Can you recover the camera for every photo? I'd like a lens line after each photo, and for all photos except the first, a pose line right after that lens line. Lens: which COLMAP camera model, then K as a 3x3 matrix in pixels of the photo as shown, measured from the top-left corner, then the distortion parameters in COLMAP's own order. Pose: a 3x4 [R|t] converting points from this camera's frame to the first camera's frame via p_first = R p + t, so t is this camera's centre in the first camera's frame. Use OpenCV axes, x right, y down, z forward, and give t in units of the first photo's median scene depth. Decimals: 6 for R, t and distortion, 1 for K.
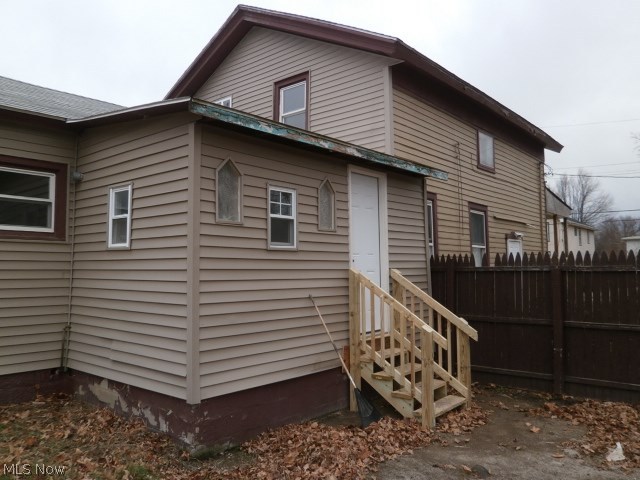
lens RADIAL K [[505.8, 0, 320.0], [0, 505.8, 240.0], [0, 0, 1]] dist [-0.069813, -0.002142]
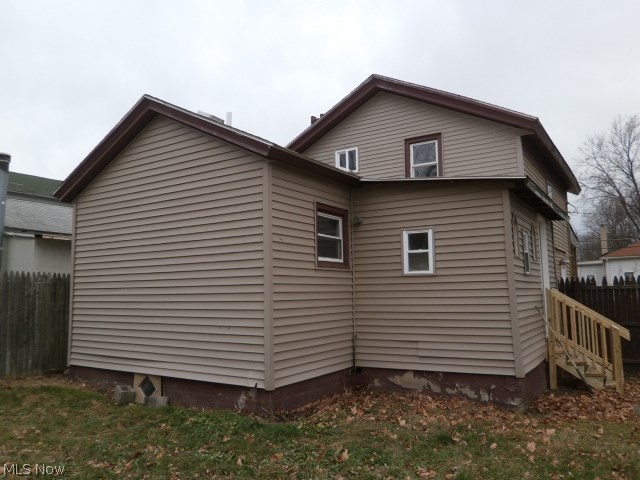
lens RADIAL K [[505.8, 0, 320.0], [0, 505.8, 240.0], [0, 0, 1]] dist [-0.069813, -0.002142]
pose [[0.991098, 0.004617, 0.133057, -0.773087], [0.002023, 0.998761, -0.049724, -0.008728], [-0.133122, 0.049551, 0.989860, -0.308221]]
